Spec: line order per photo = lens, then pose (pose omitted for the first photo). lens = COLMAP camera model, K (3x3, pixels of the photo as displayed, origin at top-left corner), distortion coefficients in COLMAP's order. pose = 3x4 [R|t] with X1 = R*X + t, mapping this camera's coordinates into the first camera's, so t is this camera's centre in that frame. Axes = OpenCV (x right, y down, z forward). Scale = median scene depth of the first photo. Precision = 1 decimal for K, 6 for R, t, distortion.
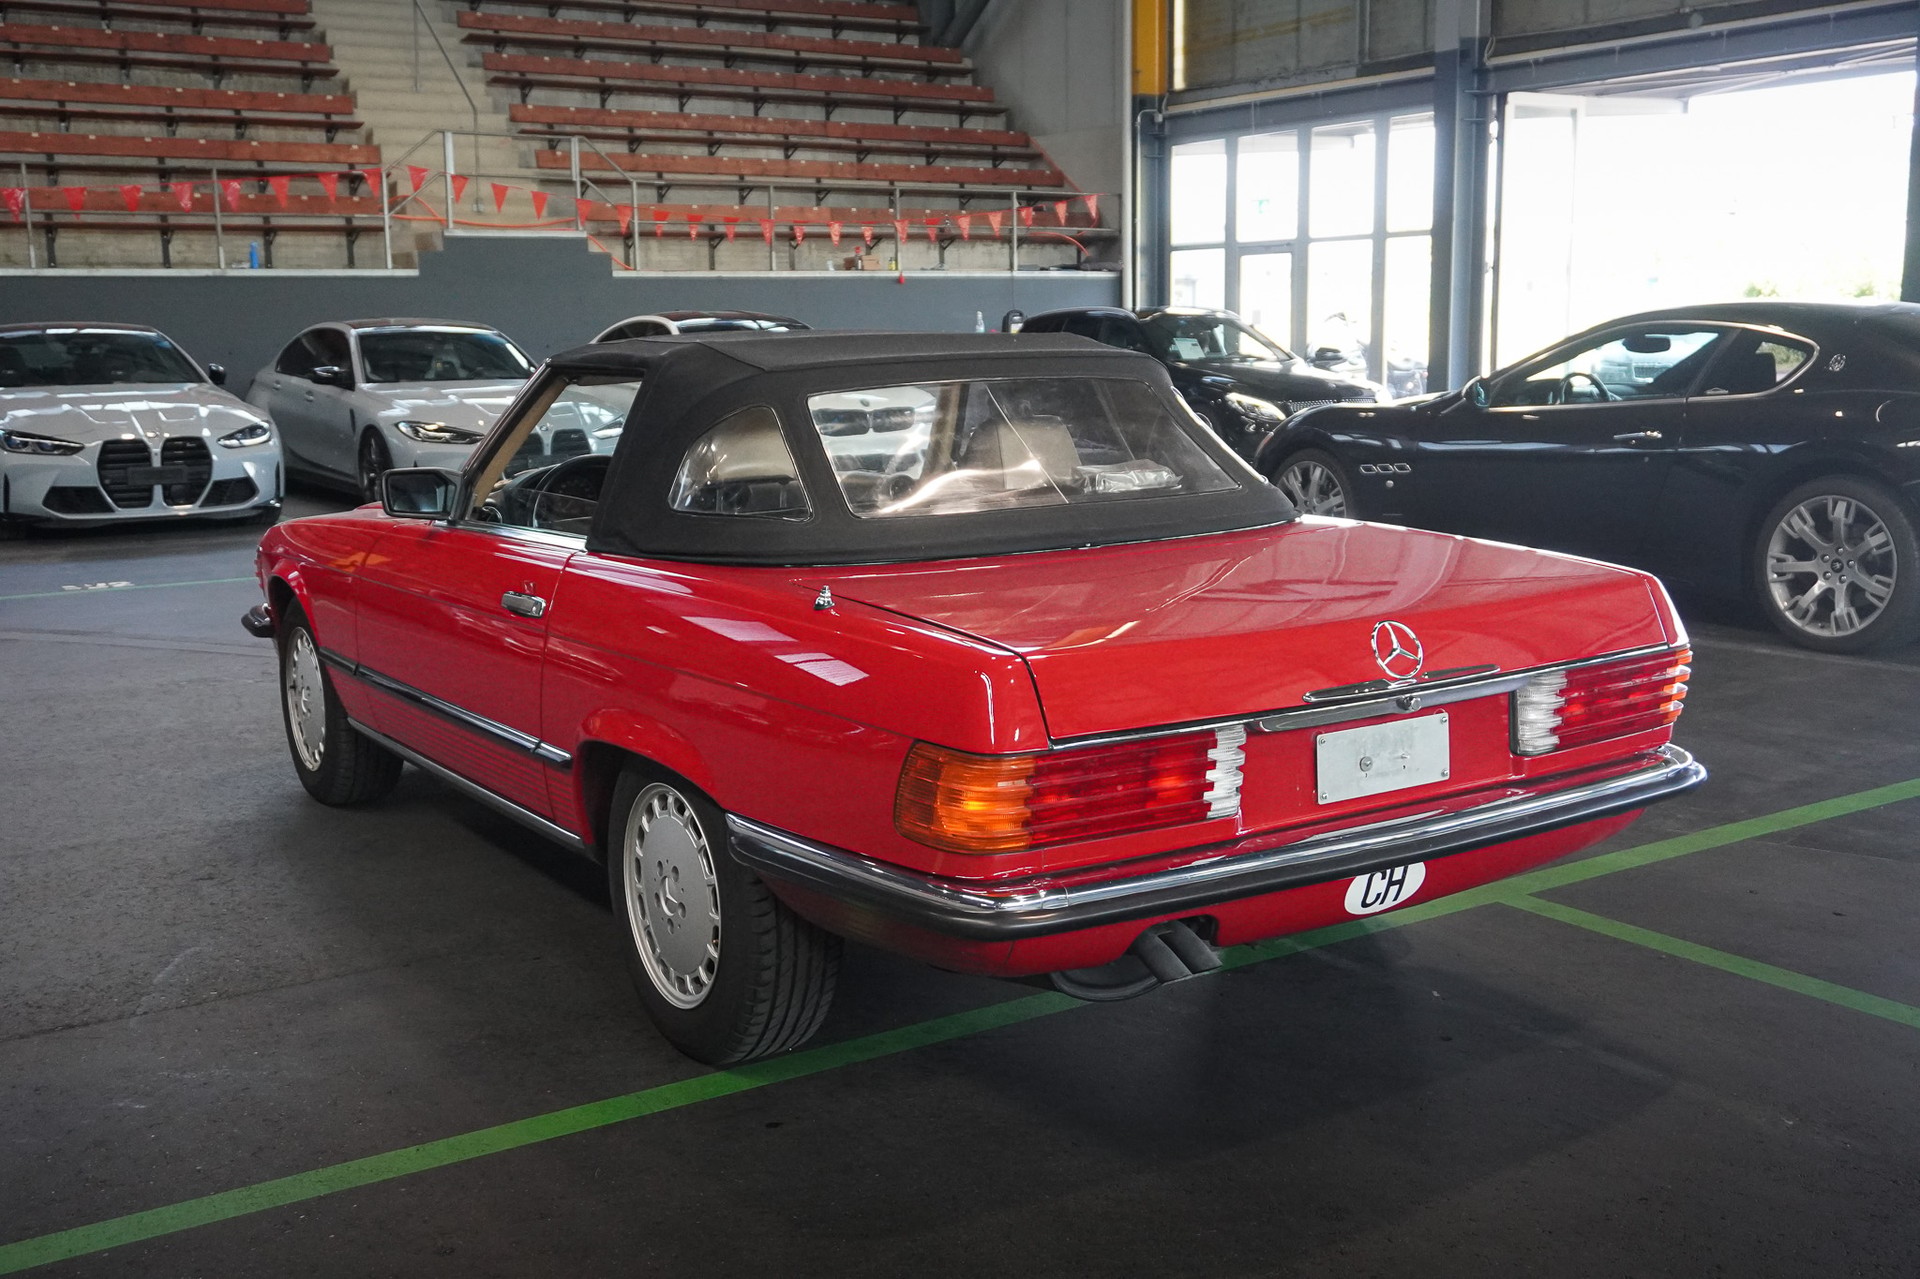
lens RADIAL K [[1956.3, 0, 963.0], [0, 1956.3, 664.3], [0, 0, 1]] dist [-0.003253, 0.000000]
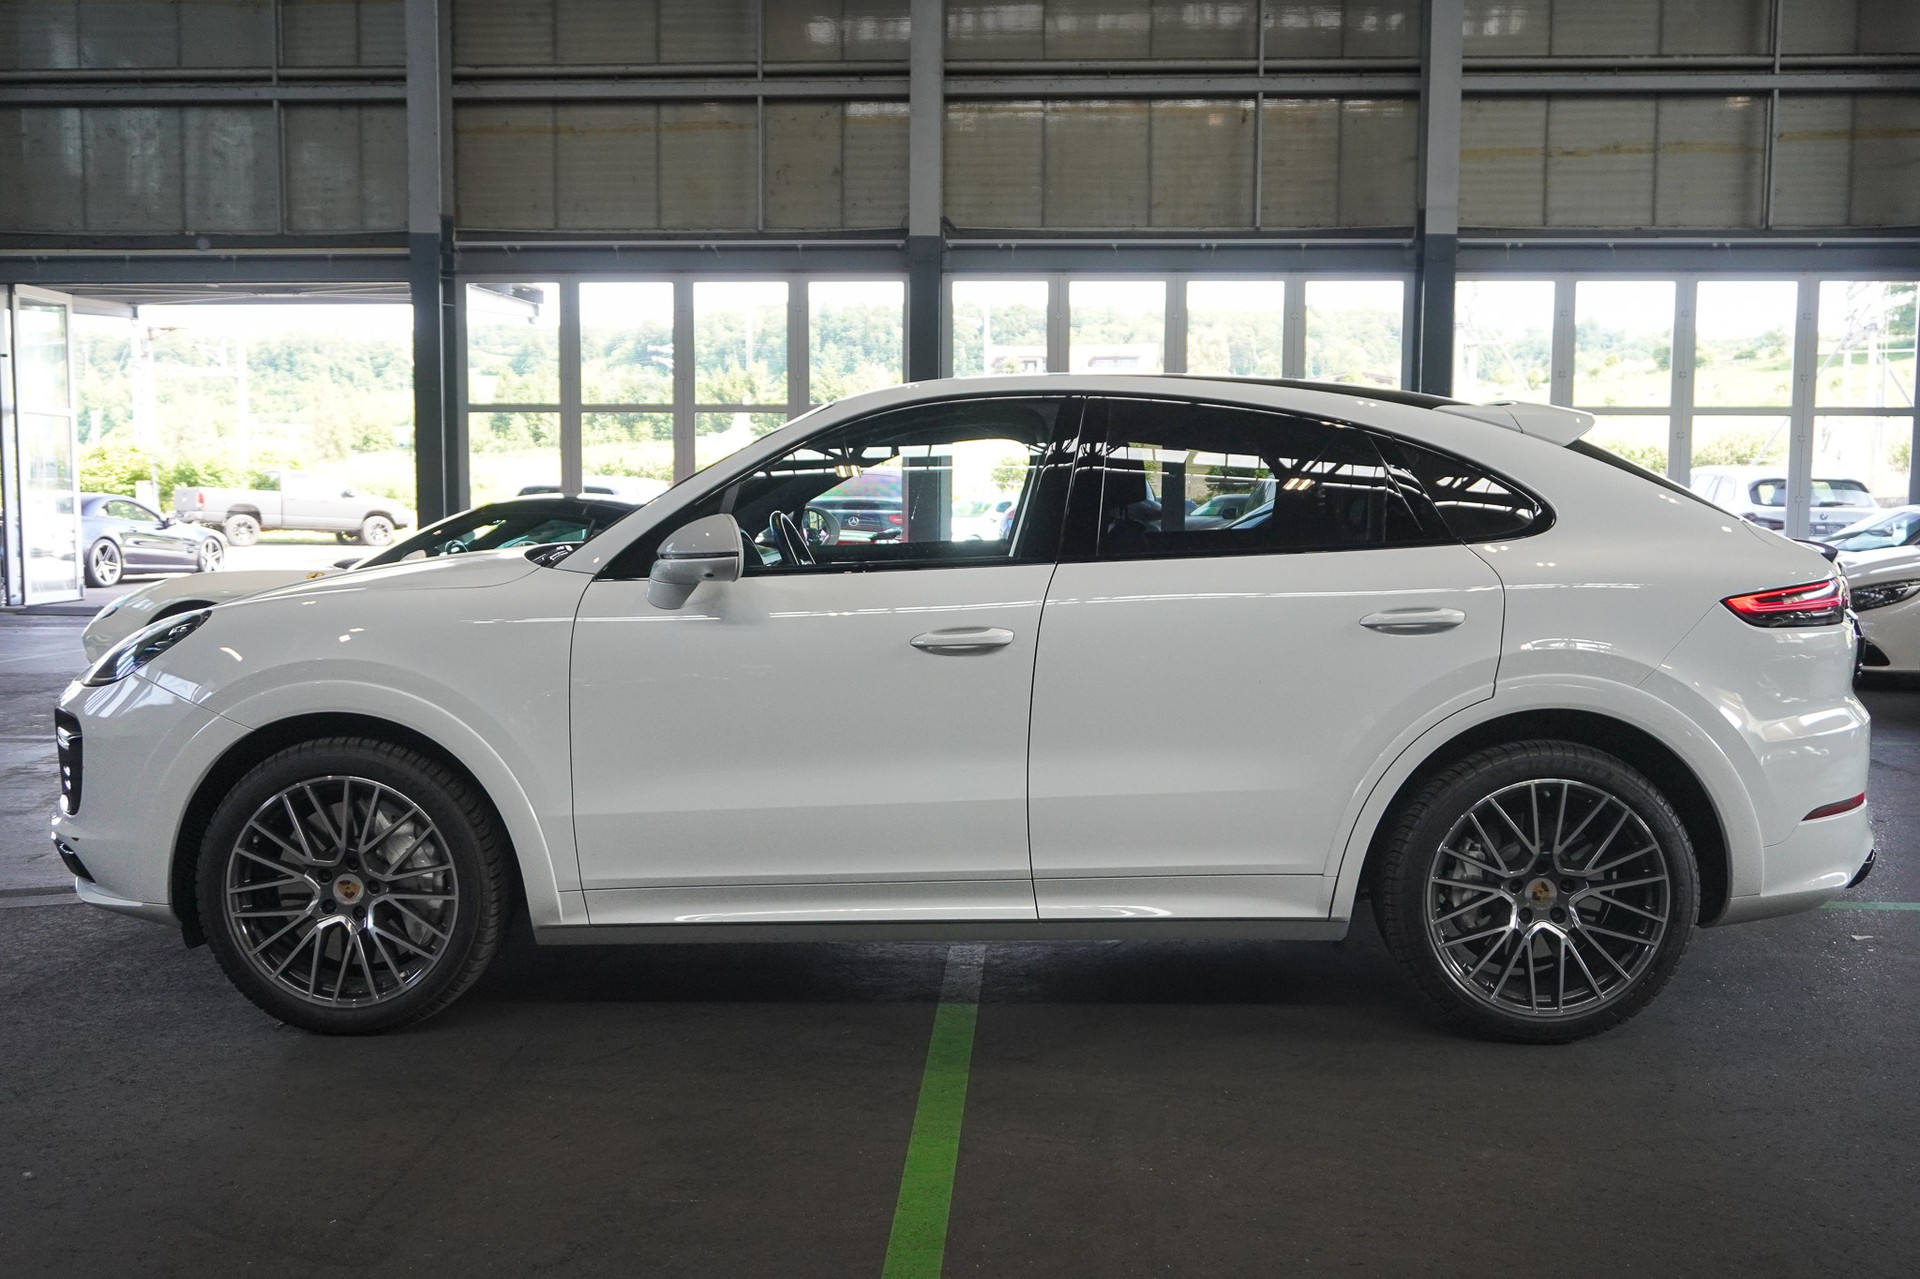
lens RADIAL K [[1723.8, 0, 945.2], [0, 1723.8, 639.3], [0, 0, 1]] dist [-0.011498, 0.023930]
pose [[0.588724, -0.052906, 0.806601, -0.171593], [0.127871, 0.991387, -0.028305, -0.007426], [-0.798156, 0.119805, 0.590419, 0.055541]]
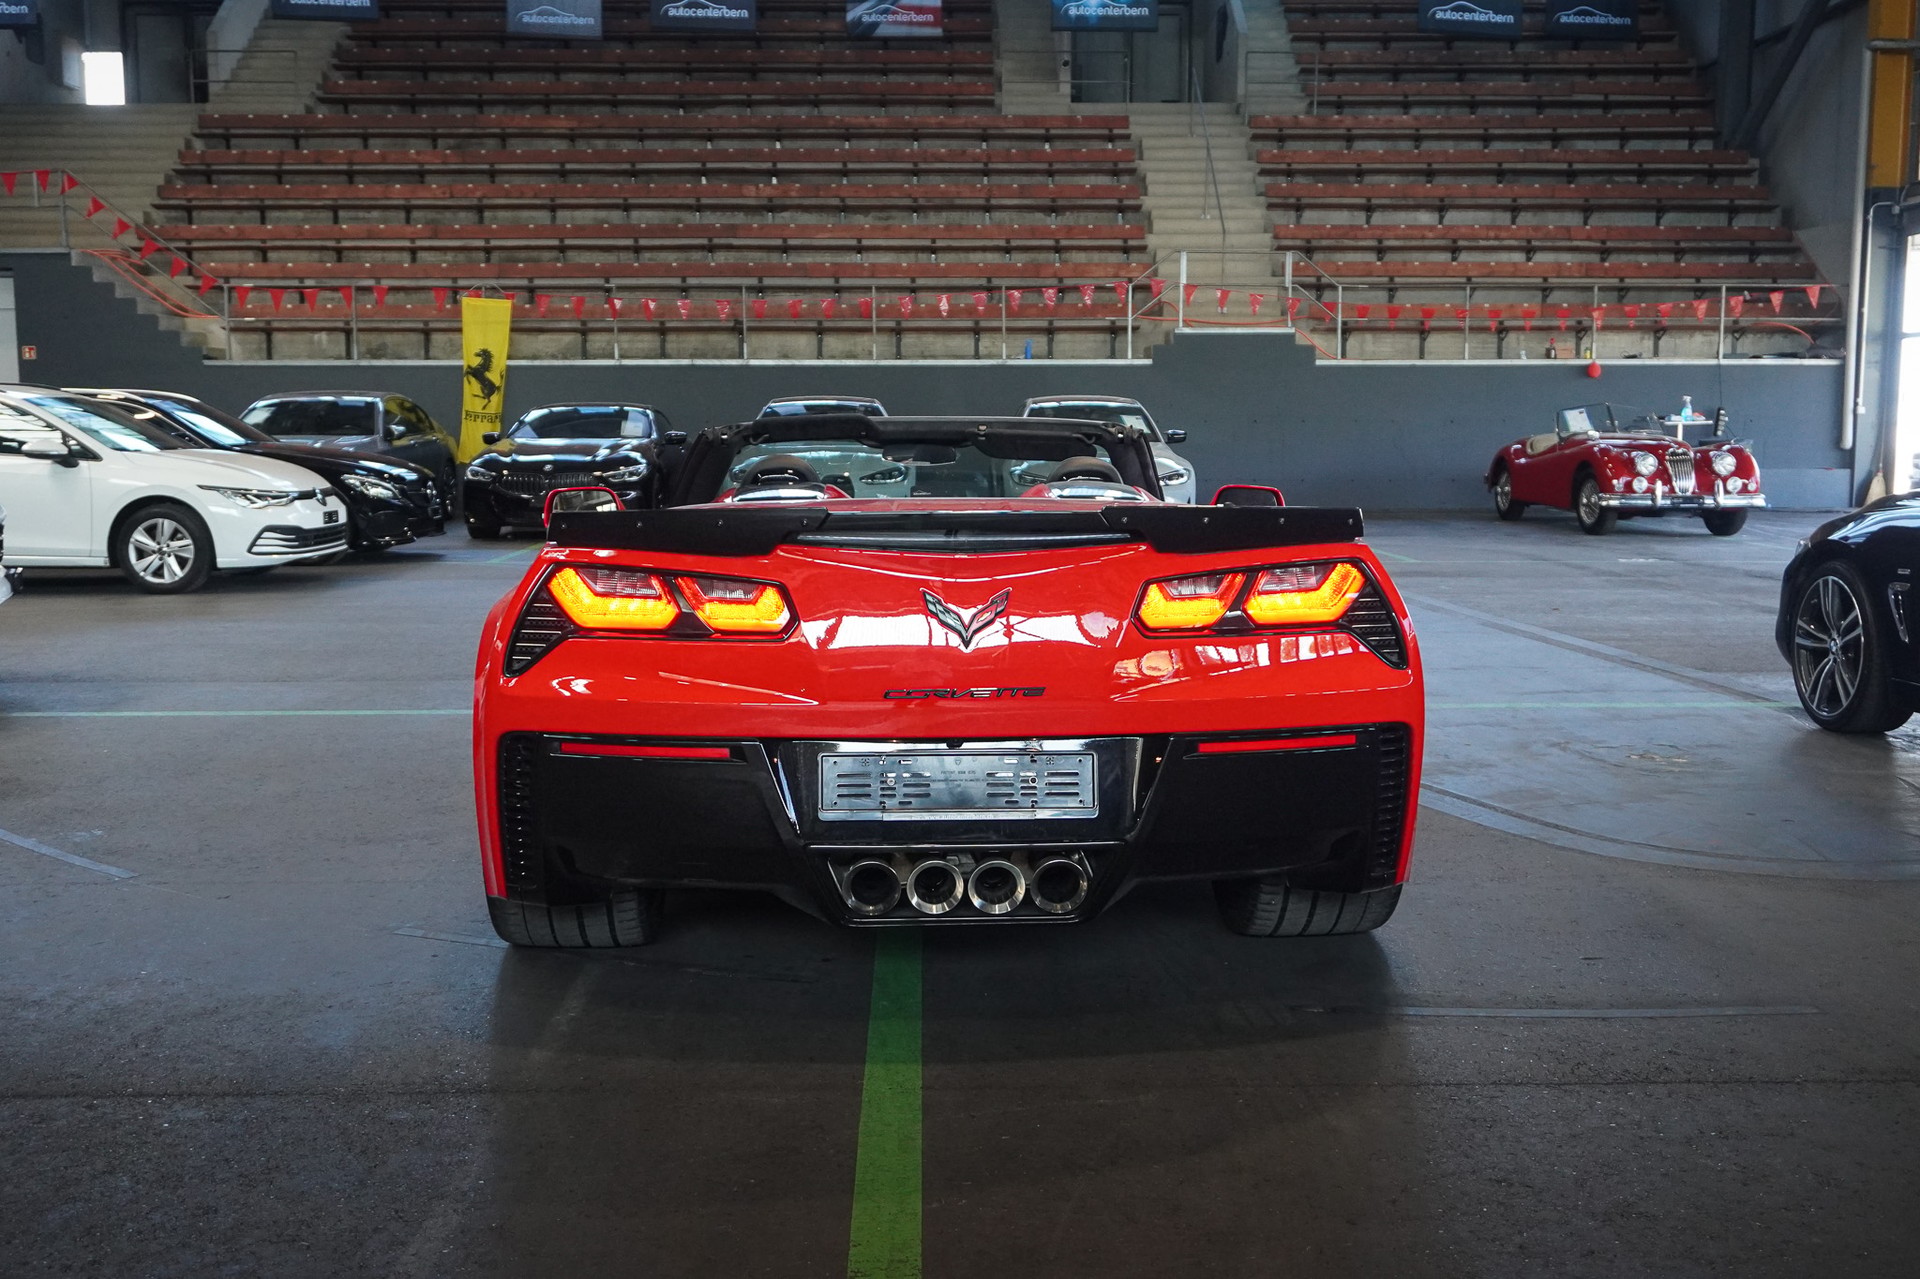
lens RADIAL K [[1956.3, 0, 945.6], [0, 1956.3, 602.8], [0, 0, 1]] dist [-0.003253, 0.000000]
pose [[0.836404, 0.063176, -0.544460, 0.281266], [-0.104565, 0.993483, -0.045355, 0.023897], [0.538047, 0.094867, 0.837560, -0.108447]]
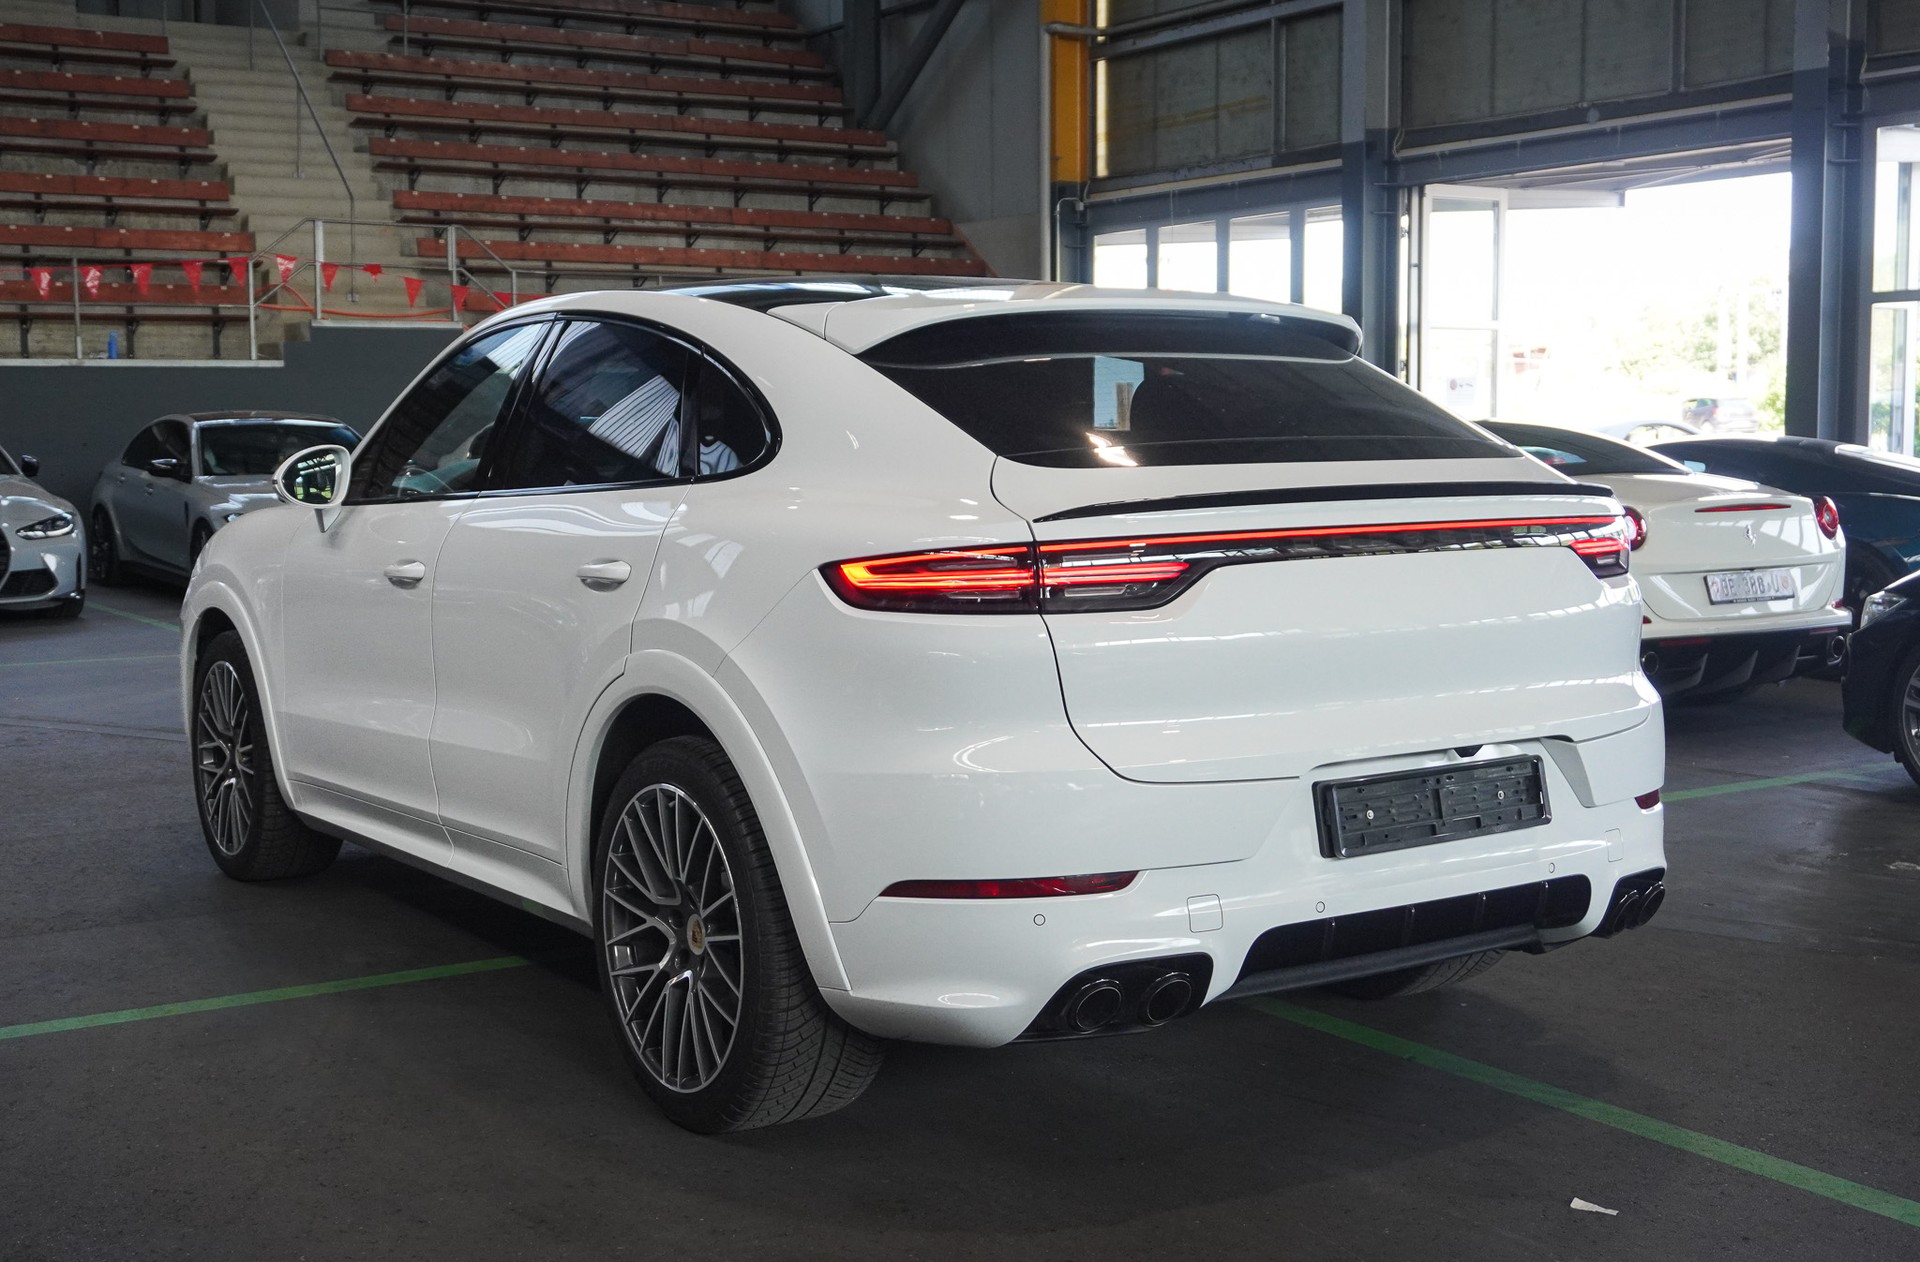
lens RADIAL K [[2271.9, 0, 940.6], [0, 2271.9, 617.8], [0, 0, 1]] dist [-0.003899, 0.000000]
pose [[0.999696, 0.008611, -0.023121, 0.066108], [-0.010540, 0.996355, -0.084644, 0.014749], [0.022308, 0.084862, 0.996143, -0.090375]]
